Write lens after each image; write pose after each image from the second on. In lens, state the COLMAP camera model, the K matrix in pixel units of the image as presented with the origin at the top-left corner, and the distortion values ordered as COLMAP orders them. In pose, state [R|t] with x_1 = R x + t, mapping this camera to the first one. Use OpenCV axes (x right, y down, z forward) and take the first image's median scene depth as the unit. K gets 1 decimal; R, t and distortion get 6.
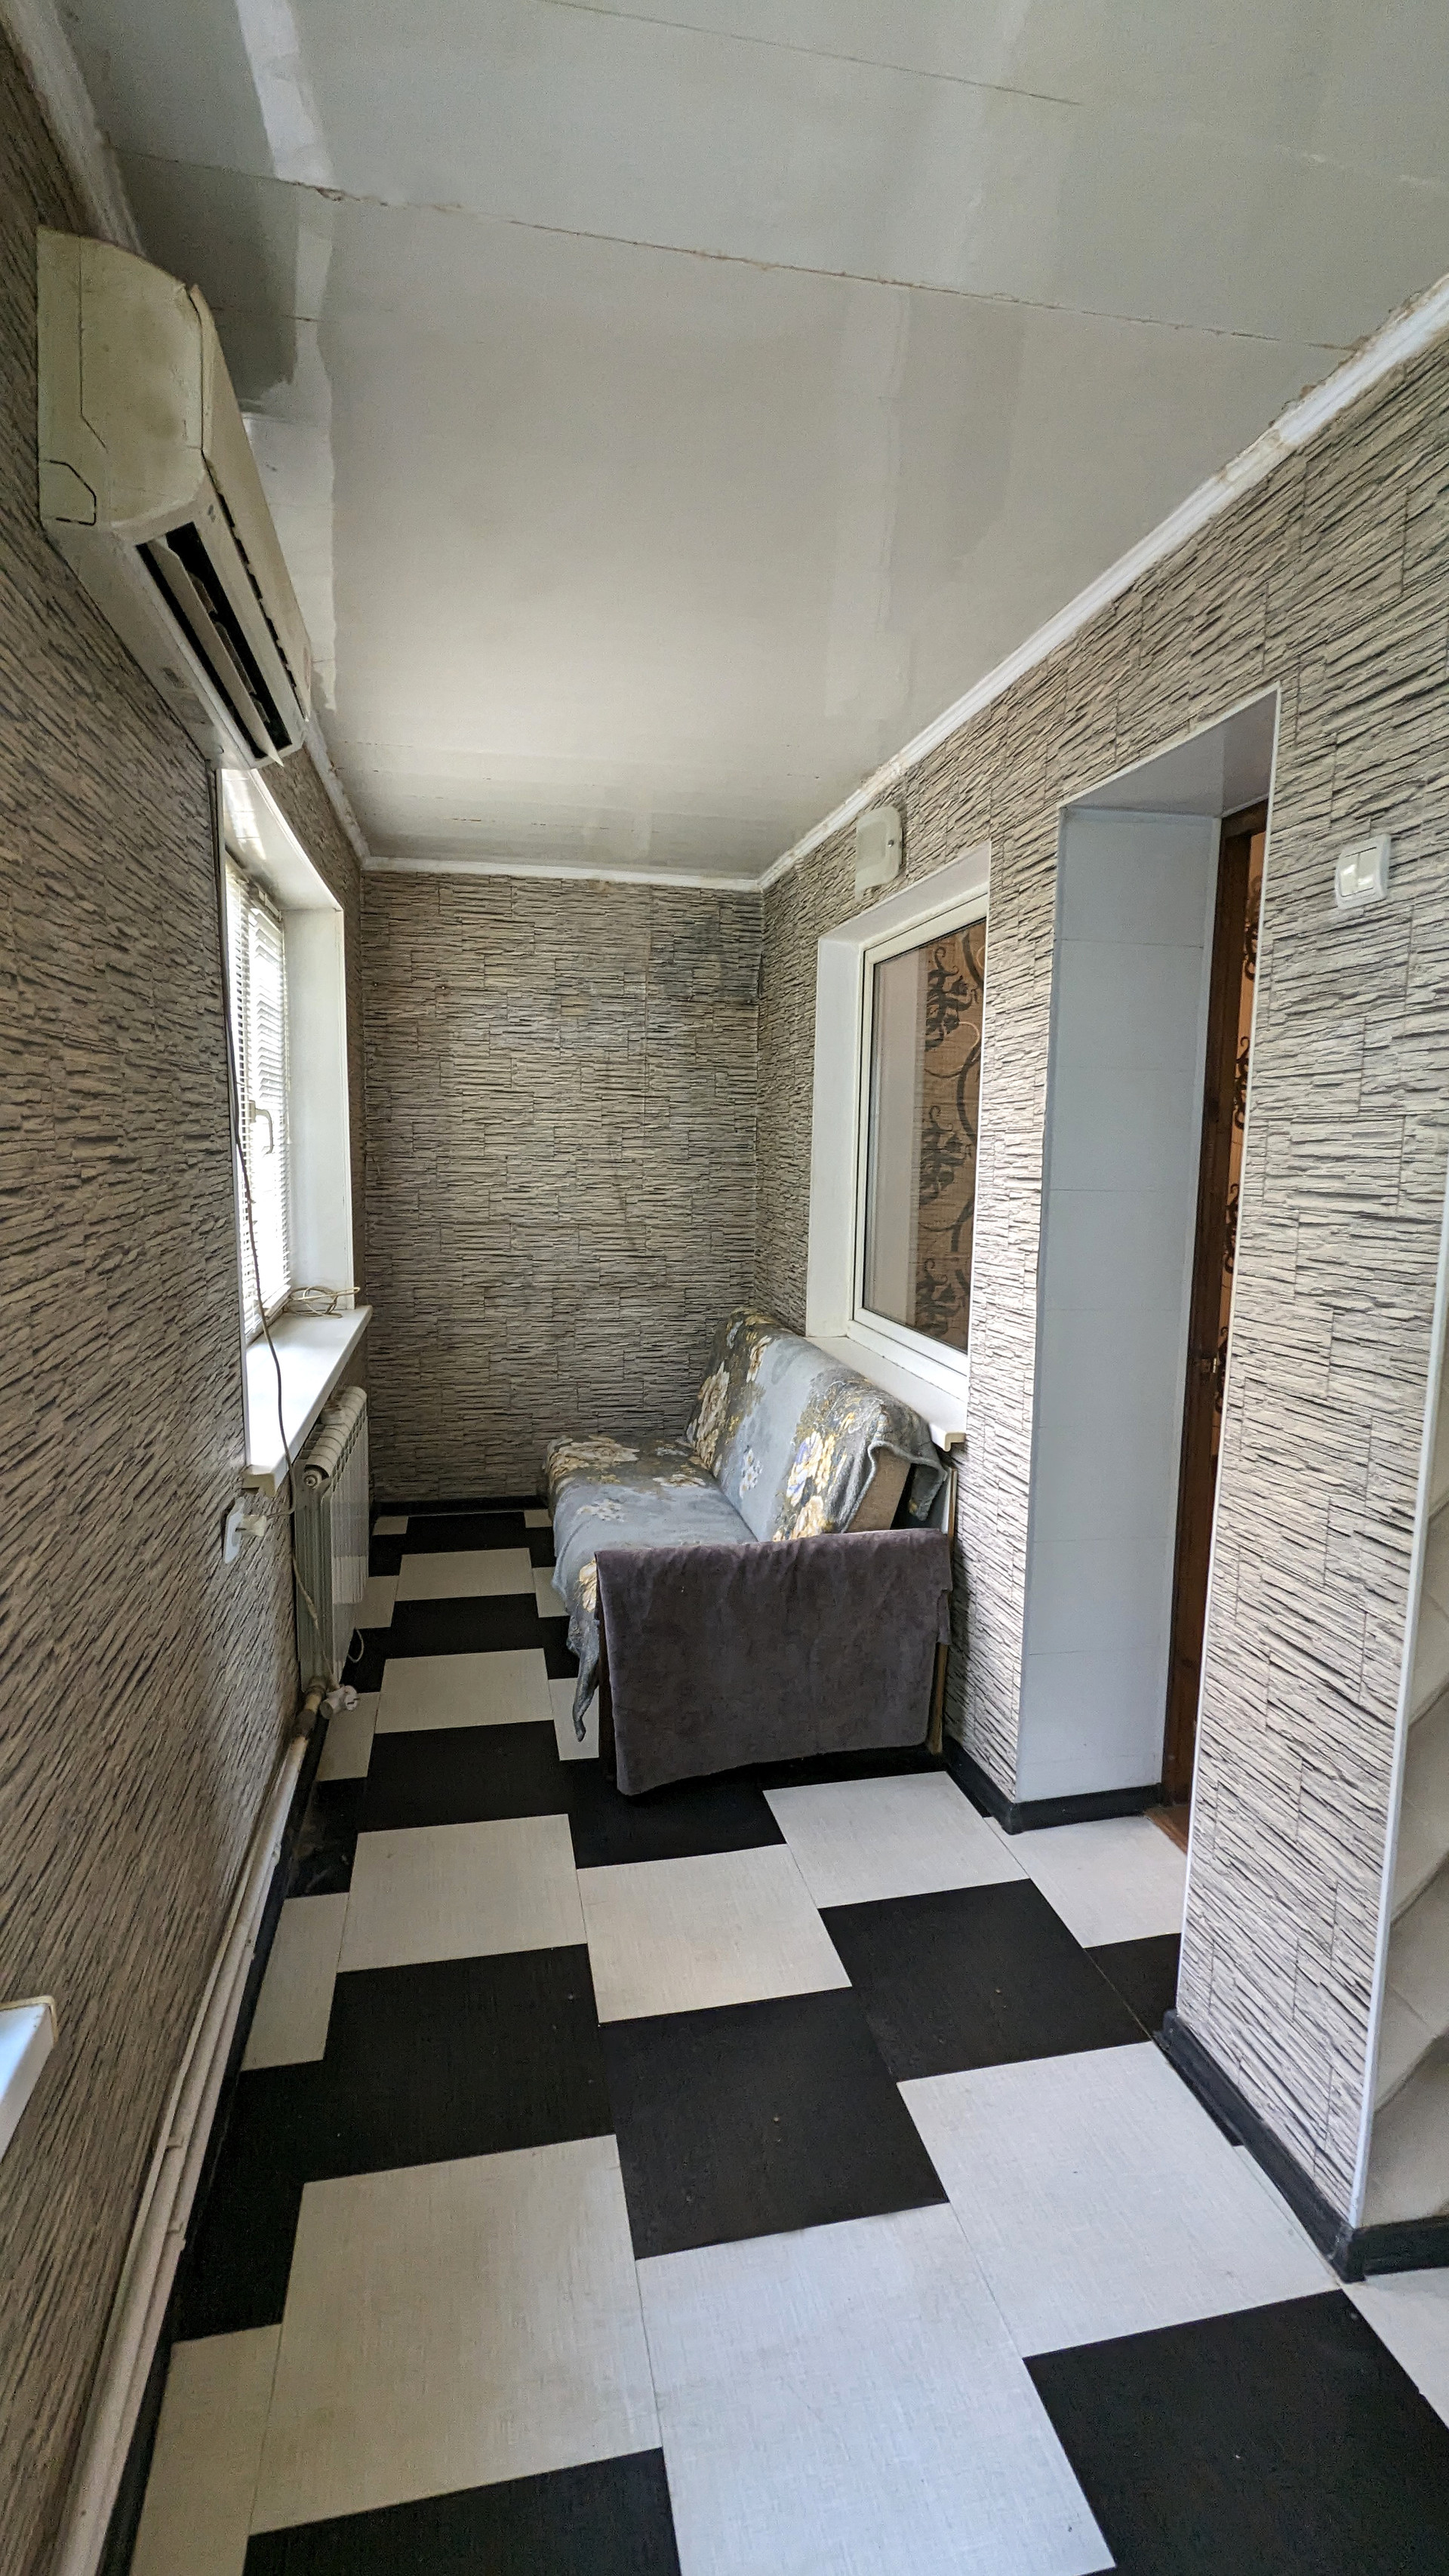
lens RADIAL K [[1220.1, 0, 710.1], [0, 1220.1, 1287.5], [0, 0, 1]] dist [0.002604, 0.000011]
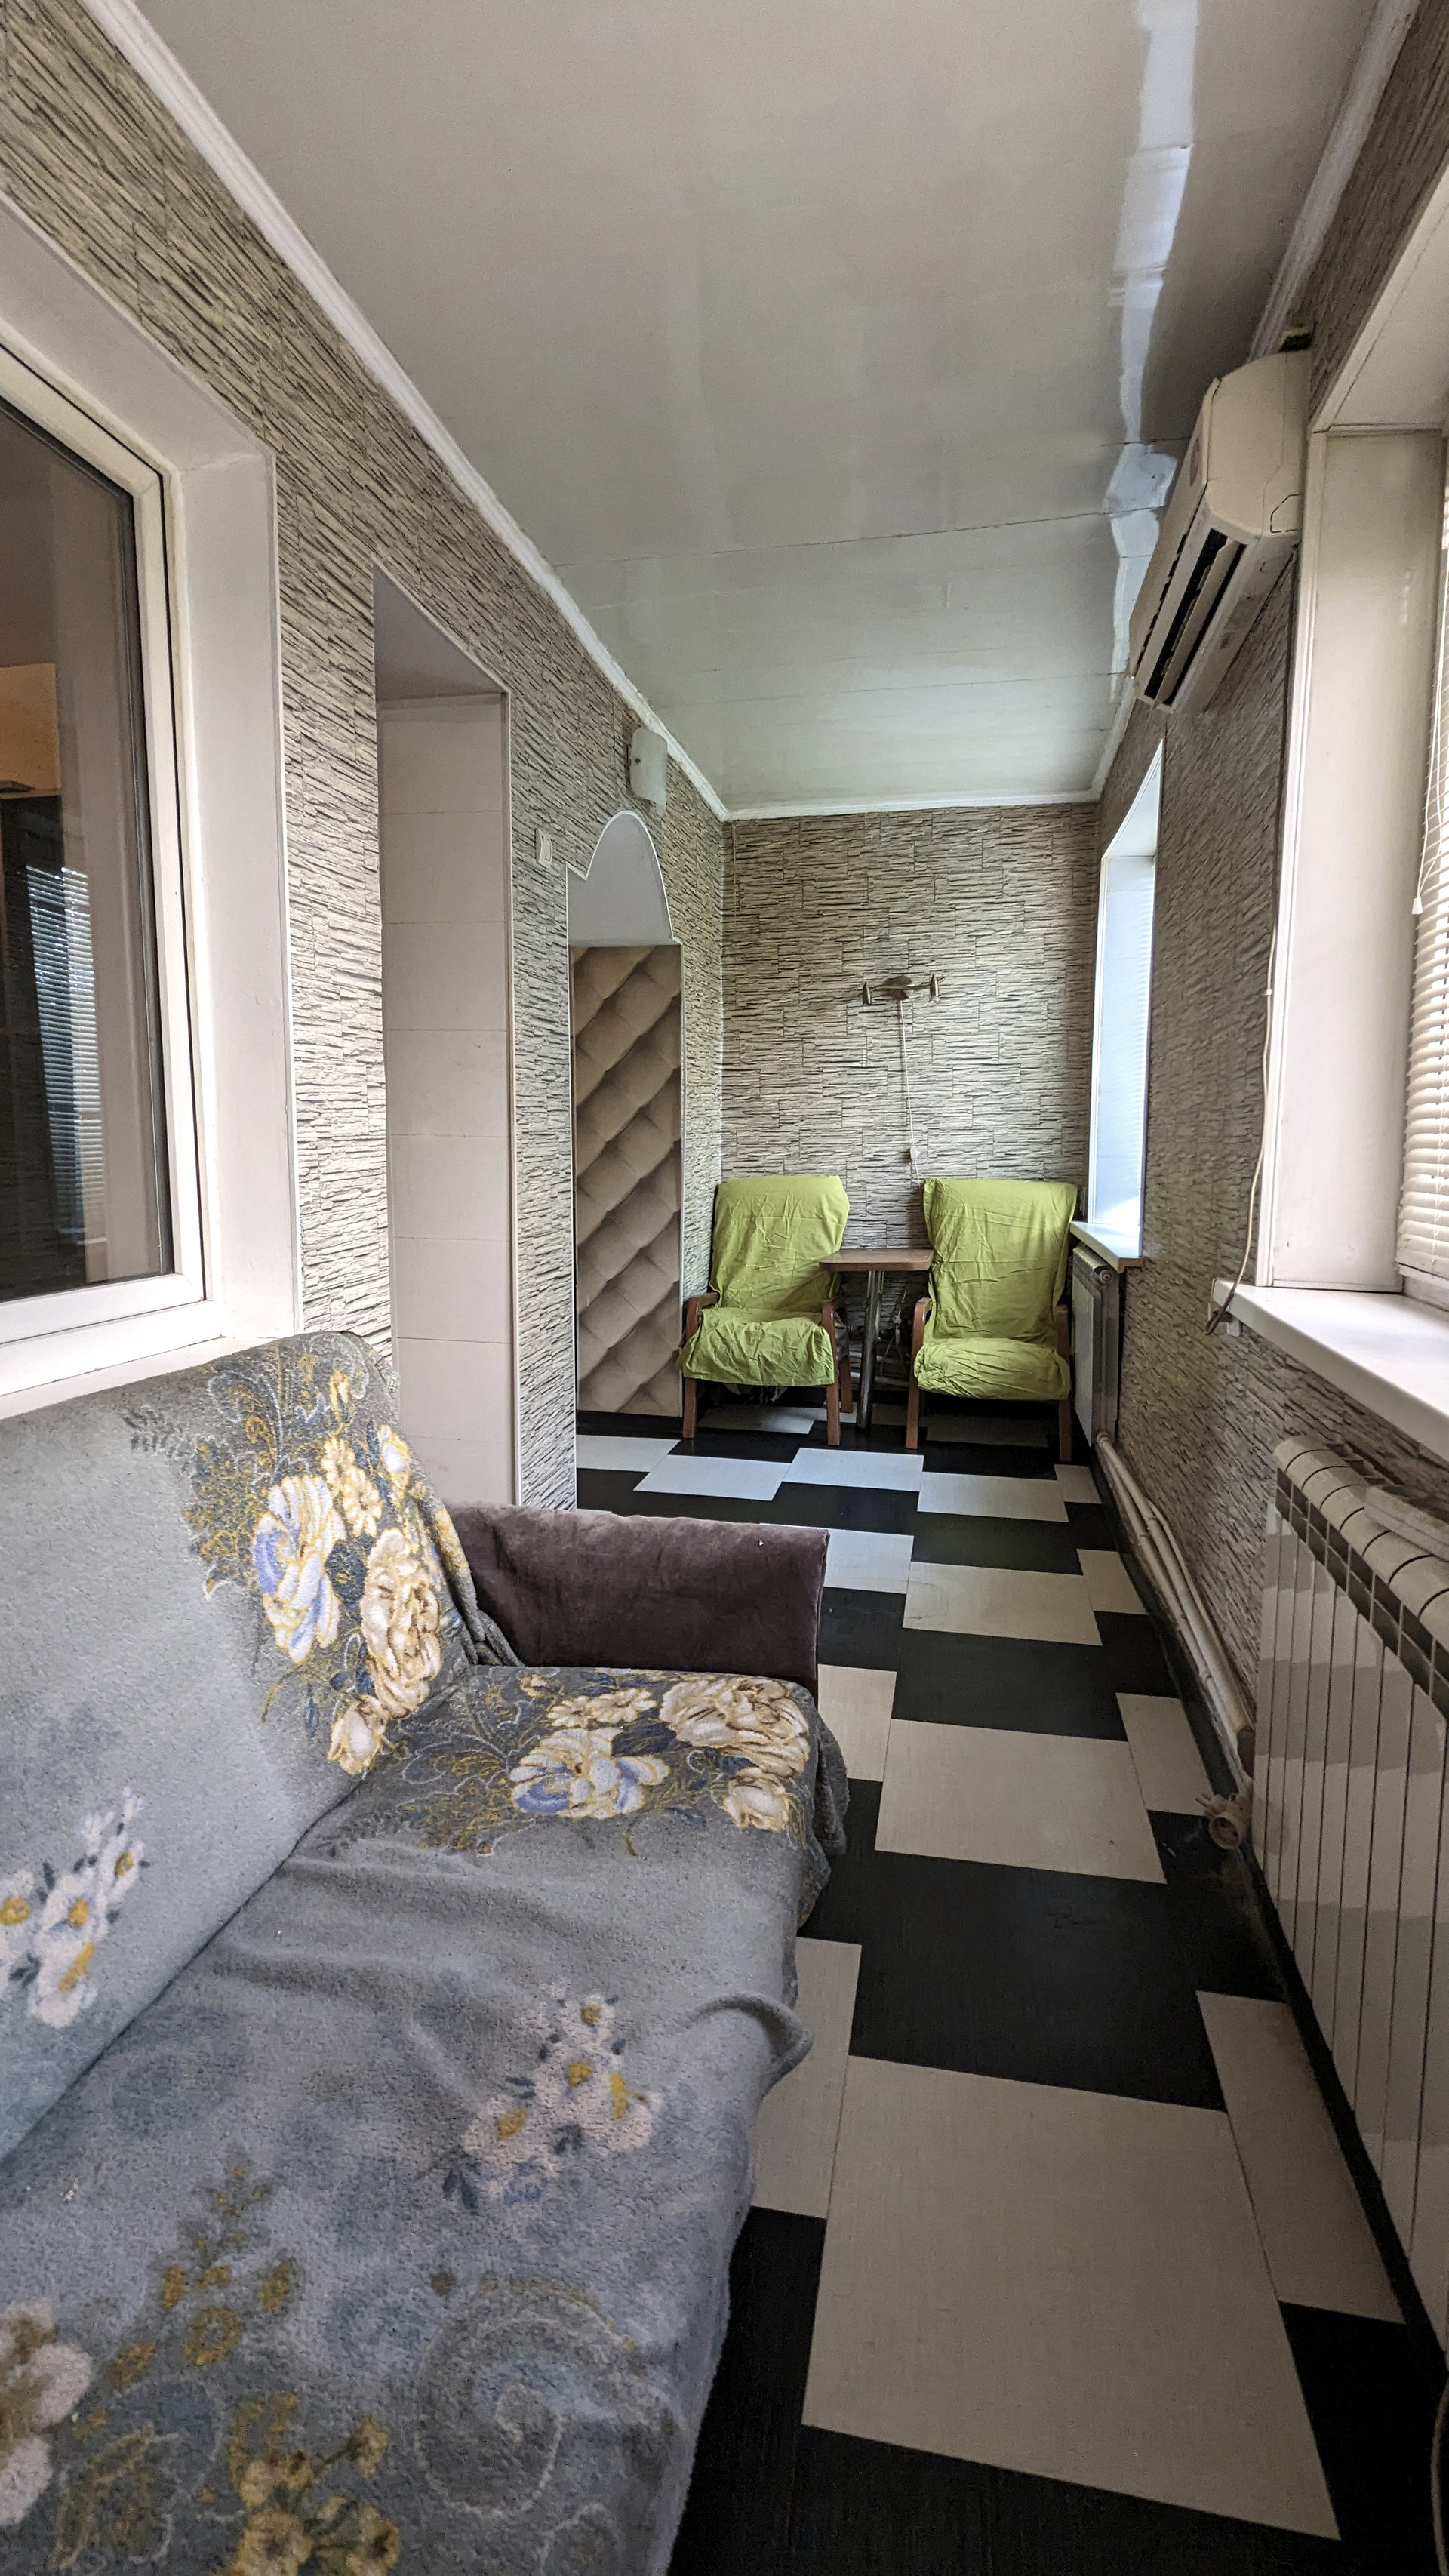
lens RADIAL K [[1220.1, 0, 748.0], [0, 1220.1, 1292.0], [0, 0, 1]] dist [0.002604, 0.000011]
pose [[-0.930065, -0.062181, 0.362096, -0.327865], [0.029838, 0.969534, 0.243132, -0.079409], [-0.366182, 0.236932, -0.899874, 1.819643]]
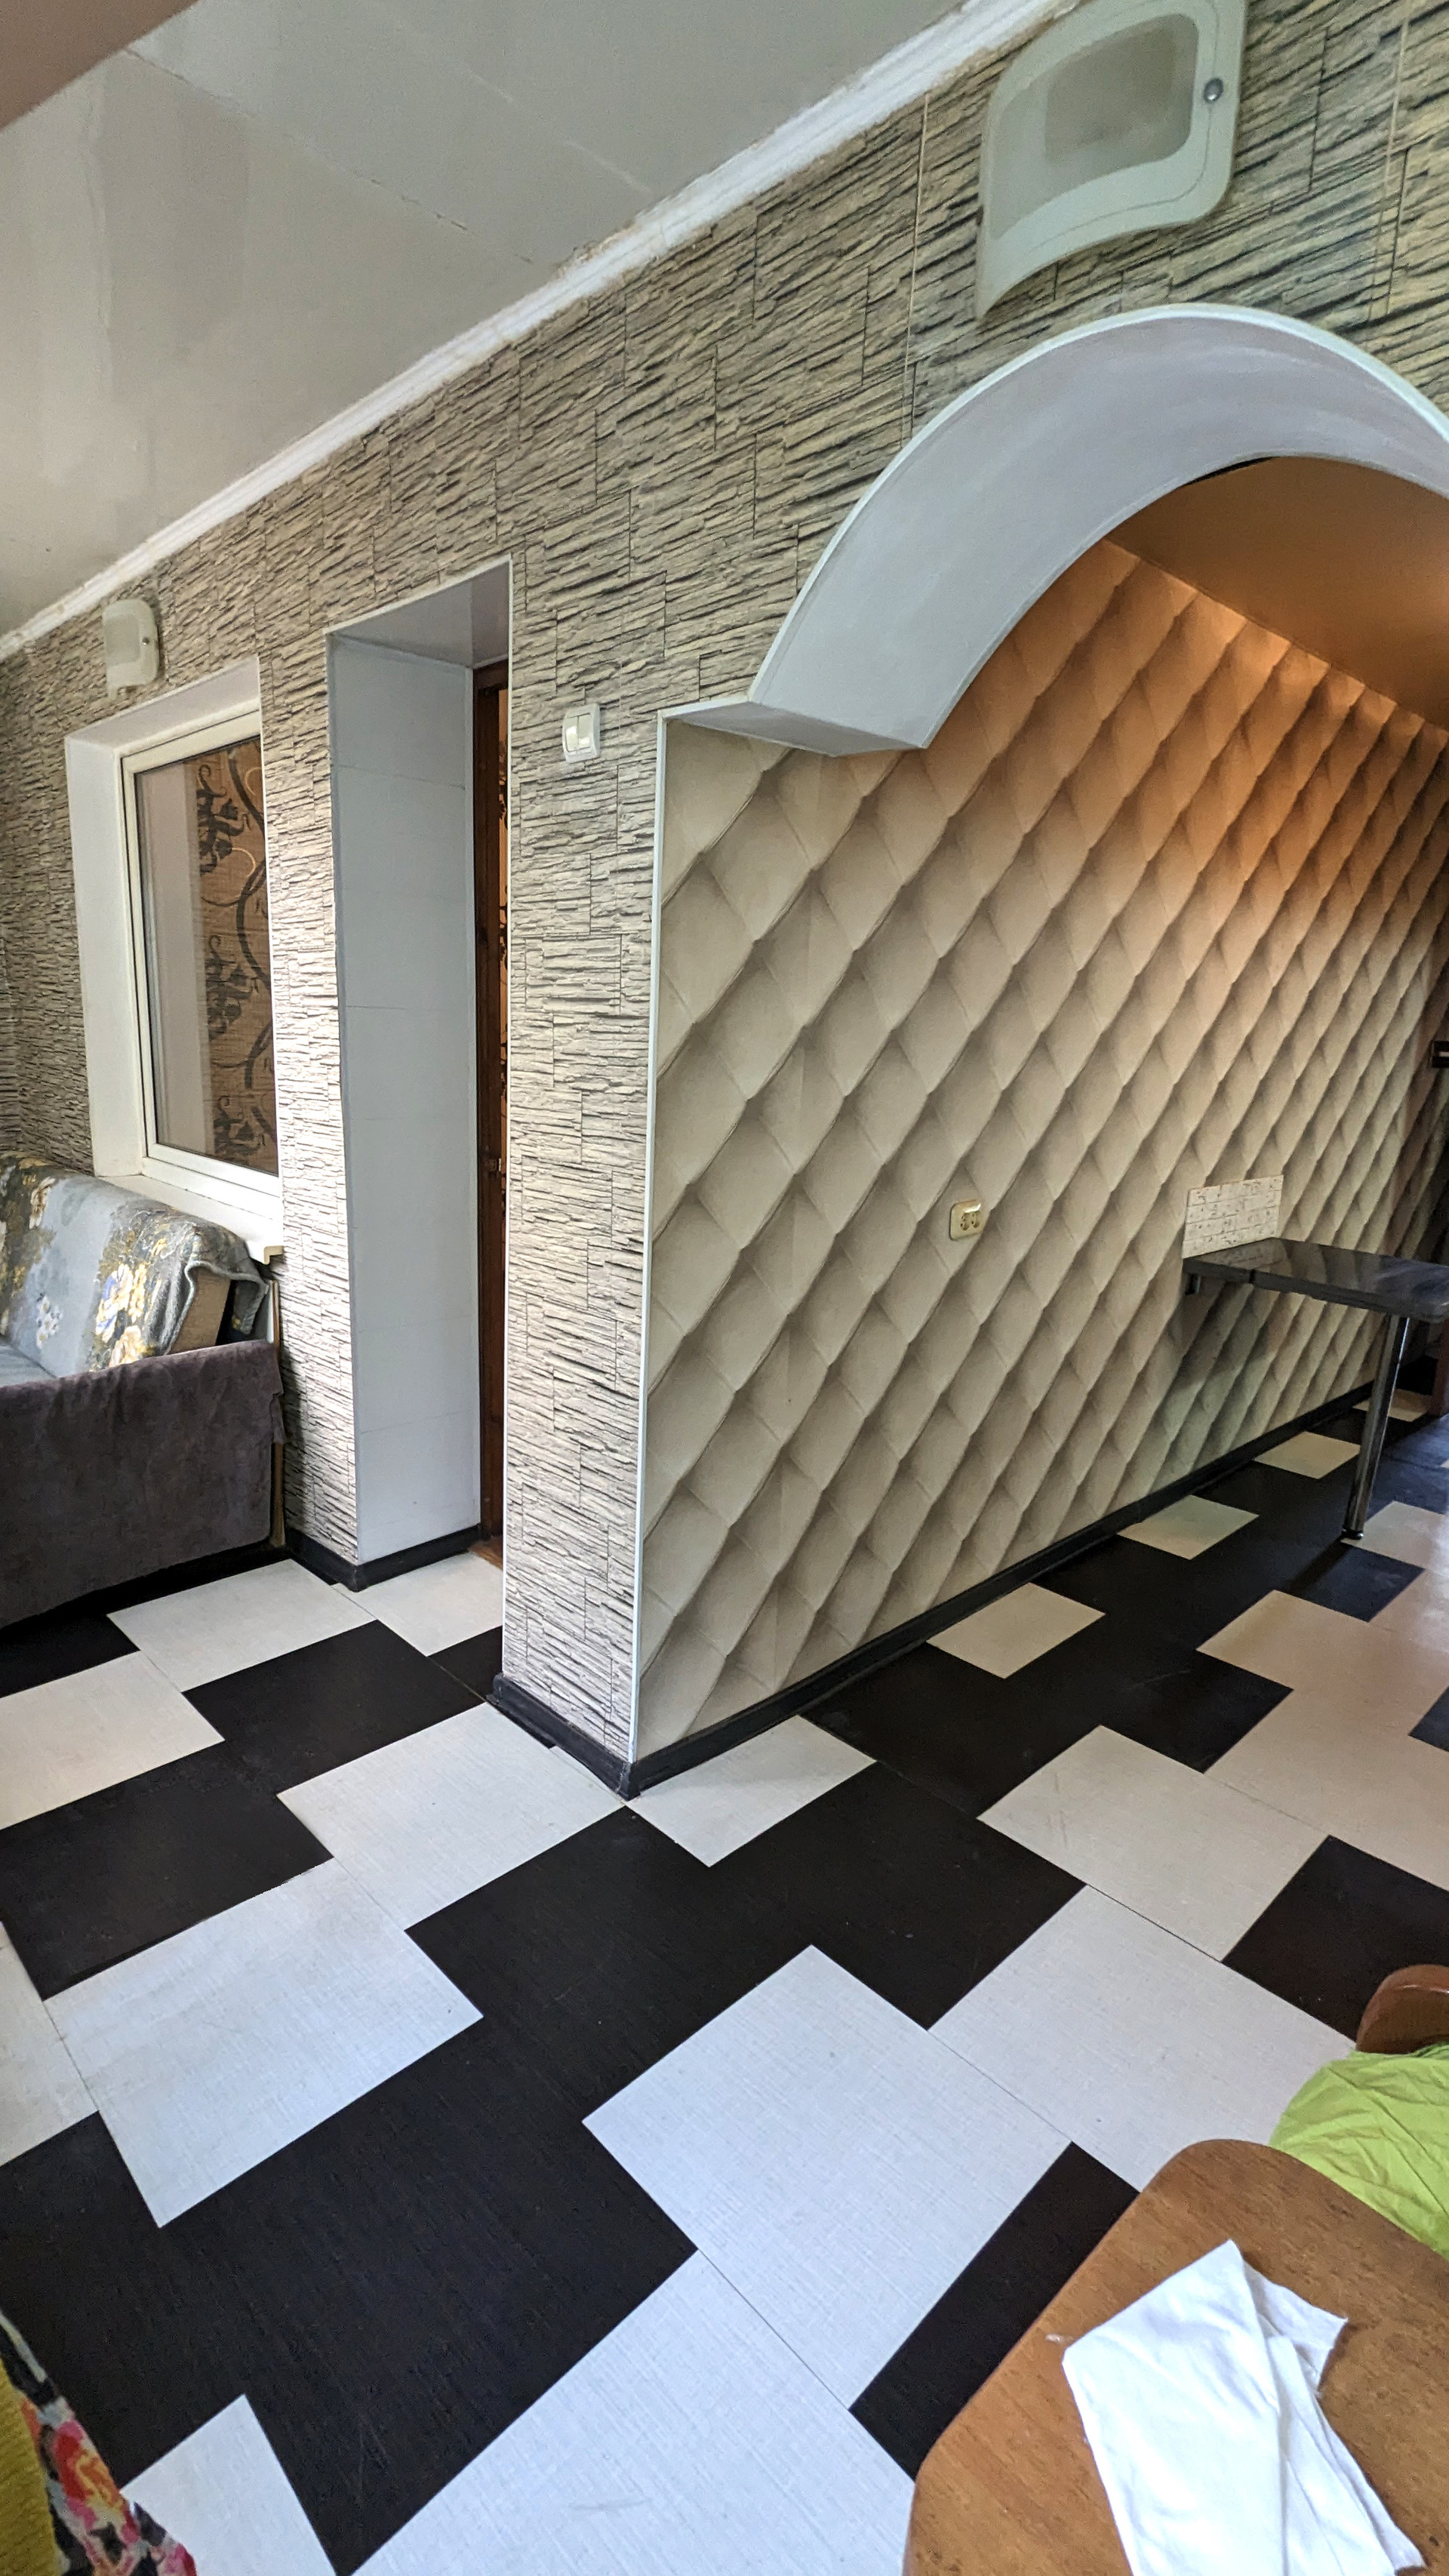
lens RADIAL K [[1220.1, 0, 716.8], [0, 1220.1, 1280.7], [0, 0, 1]] dist [0.002604, 0.000011]
pose [[0.842915, -0.102556, 0.528183, -0.041662], [0.043075, 0.991378, 0.123750, 0.042381], [-0.536320, -0.081559, 0.840065, -0.106989]]
